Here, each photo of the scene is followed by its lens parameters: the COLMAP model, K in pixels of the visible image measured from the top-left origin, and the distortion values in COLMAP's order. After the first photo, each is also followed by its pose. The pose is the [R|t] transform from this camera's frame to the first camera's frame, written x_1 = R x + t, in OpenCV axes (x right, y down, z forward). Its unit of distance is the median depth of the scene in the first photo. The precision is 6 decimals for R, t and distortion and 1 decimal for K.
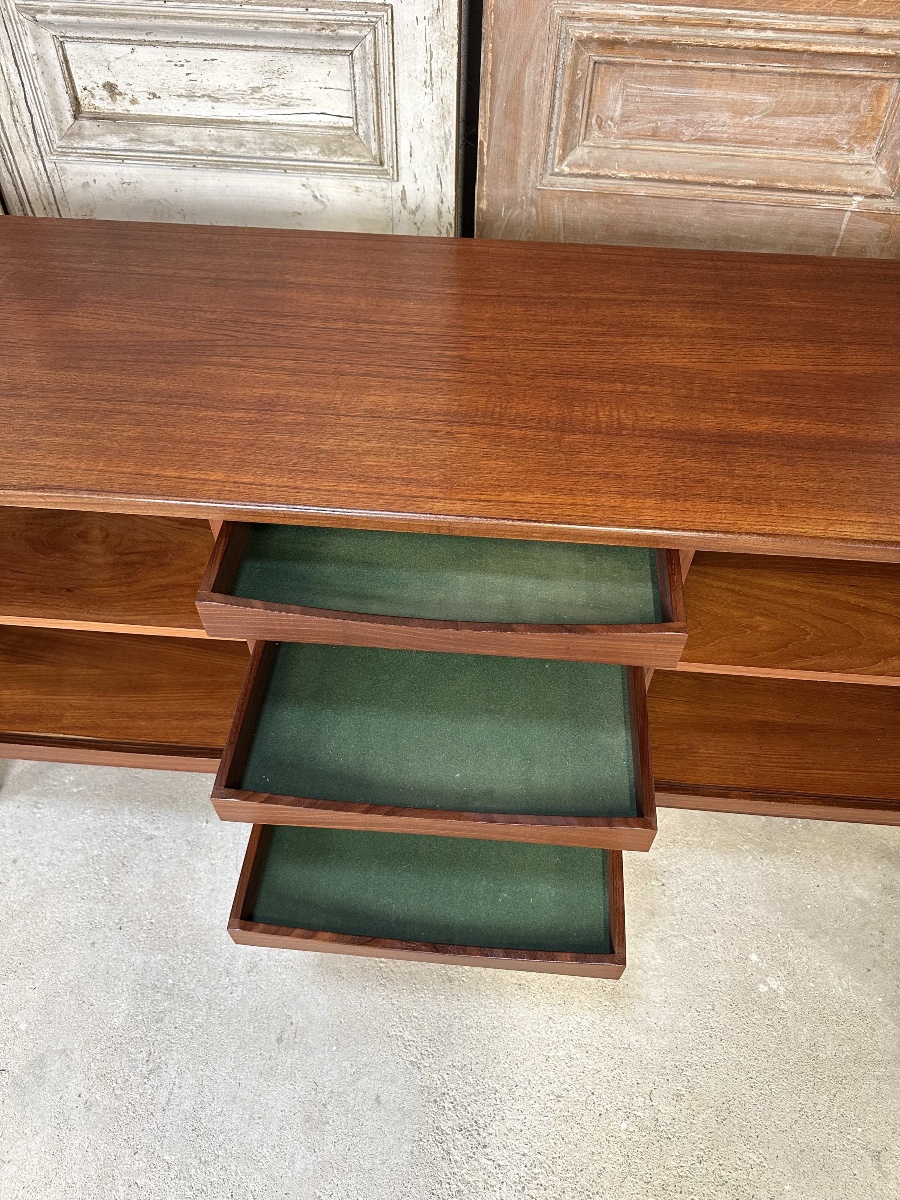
lens RADIAL K [[858.6, 0, 454.8], [0, 858.6, 601.7], [0, 0, 1]] dist [-0.004335, -0.006983]
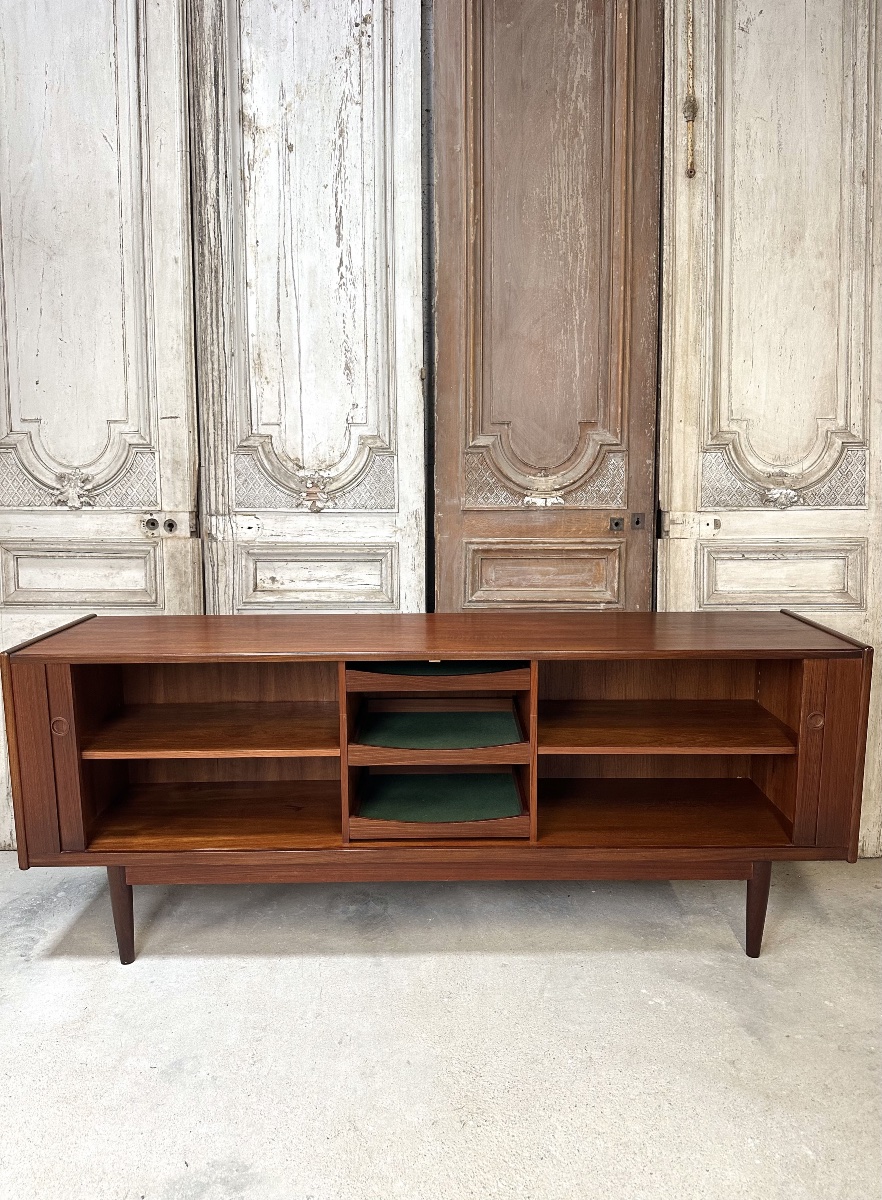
lens RADIAL K [[844.1, 0, 450.5], [0, 844.1, 599.8], [0, 0, 1]] dist [0.134763, -0.219289]
pose [[0.996486, -0.030952, 0.077825, -0.111156], [0.074607, 0.750294, -0.656881, 0.993610], [-0.038060, 0.660379, 0.749967, -0.701102]]
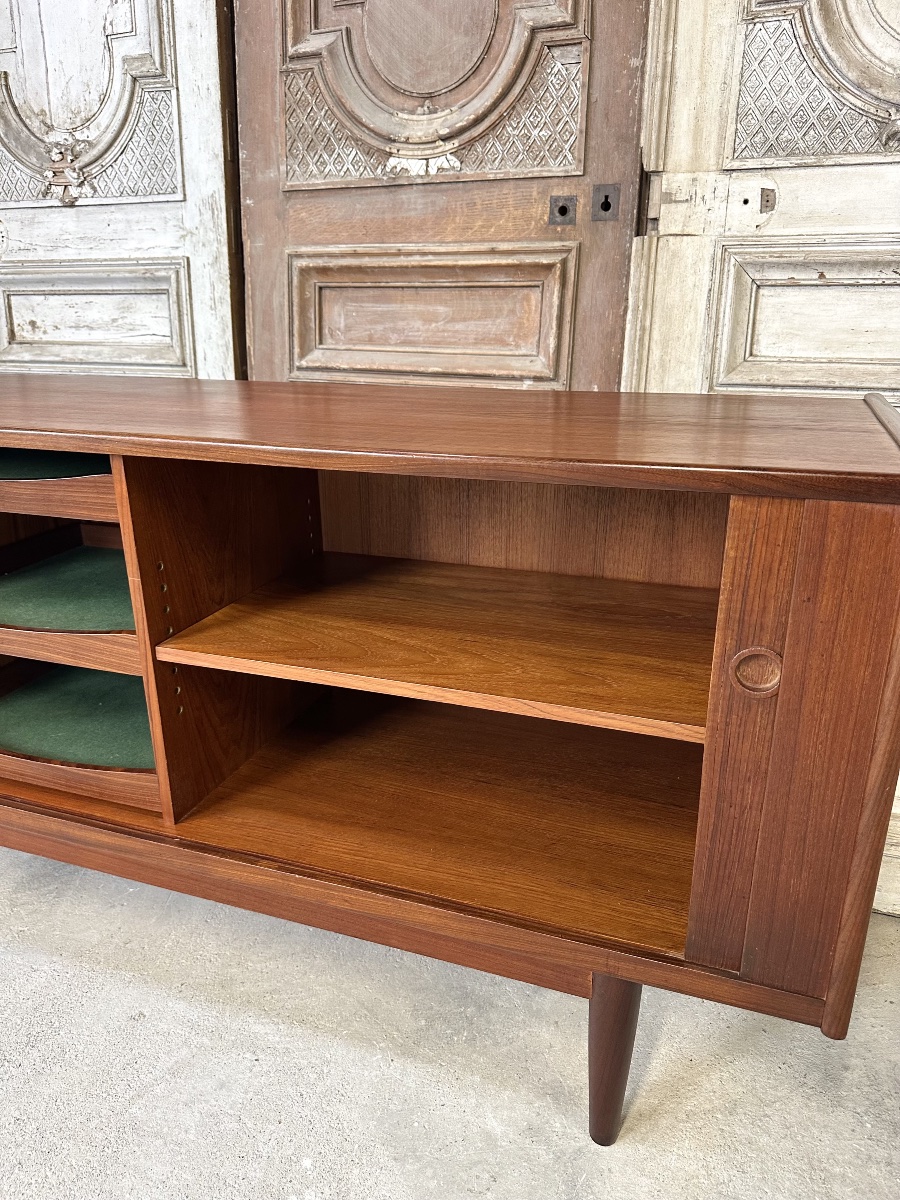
lens RADIAL K [[858.6, 0, 454.8], [0, 858.6, 601.7], [0, 0, 1]] dist [-0.004335, -0.006983]
pose [[0.964513, 0.071126, -0.254275, 0.707954], [-0.191127, 0.852510, -0.486515, 0.379278], [0.182168, 0.517849, 0.835851, 0.166565]]
